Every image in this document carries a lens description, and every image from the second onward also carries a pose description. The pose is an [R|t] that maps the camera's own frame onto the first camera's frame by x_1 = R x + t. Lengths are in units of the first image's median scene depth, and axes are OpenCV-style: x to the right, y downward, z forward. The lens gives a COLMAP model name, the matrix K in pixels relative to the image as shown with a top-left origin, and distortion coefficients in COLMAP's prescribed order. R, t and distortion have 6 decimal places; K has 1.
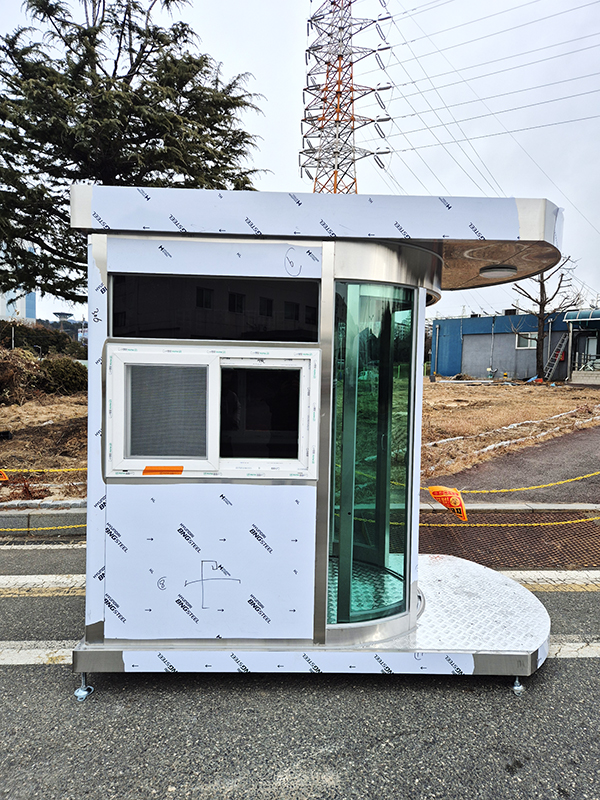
lens RADIAL K [[534.1, 0, 310.3], [0, 534.1, 402.6], [0, 0, 1]] dist [0.075221, -0.059147]
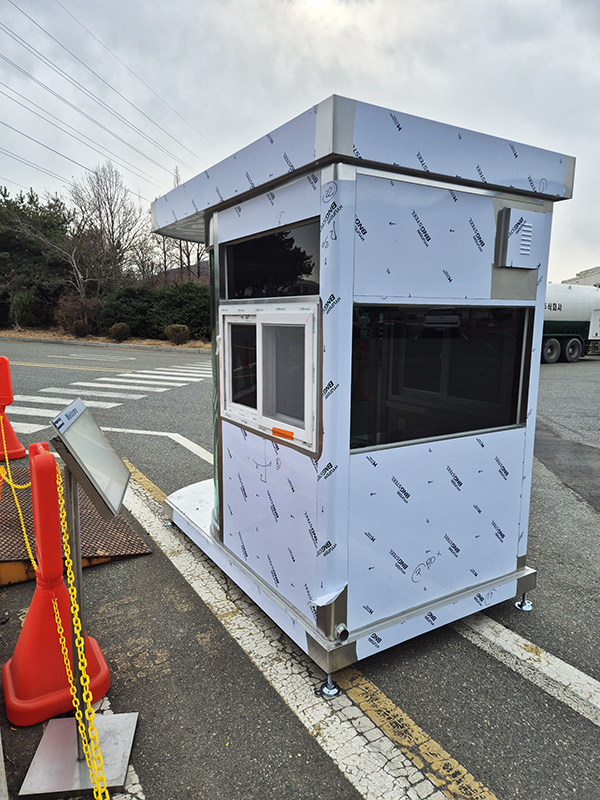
lens RADIAL K [[531.2, 0, 295.4], [0, 531.2, 396.9], [0, 0, 1]] dist [0.073942, -0.053196]
pose [[-0.505452, -0.149016, 0.849890, -1.092173], [0.028927, 0.981494, 0.189294, -0.147370], [-0.862370, 0.120264, -0.491788, 1.947836]]
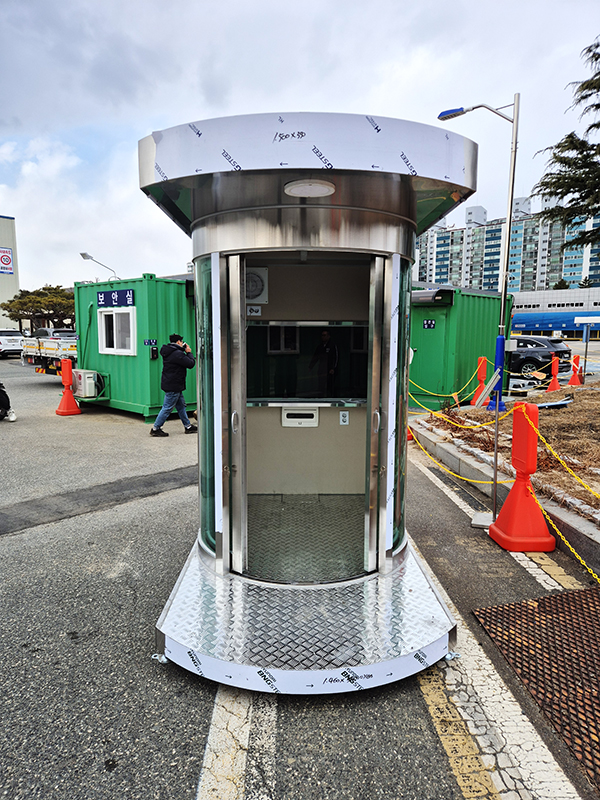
lens RADIAL K [[529.8, 0, 297.9], [0, 529.8, 394.9], [0, 0, 1]] dist [0.082532, -0.063062]
pose [[-0.009023, 0.088055, -0.996075, 1.325875], [-0.053974, 0.994620, 0.088416, -0.045481], [0.998502, 0.054559, -0.004222, 1.240551]]
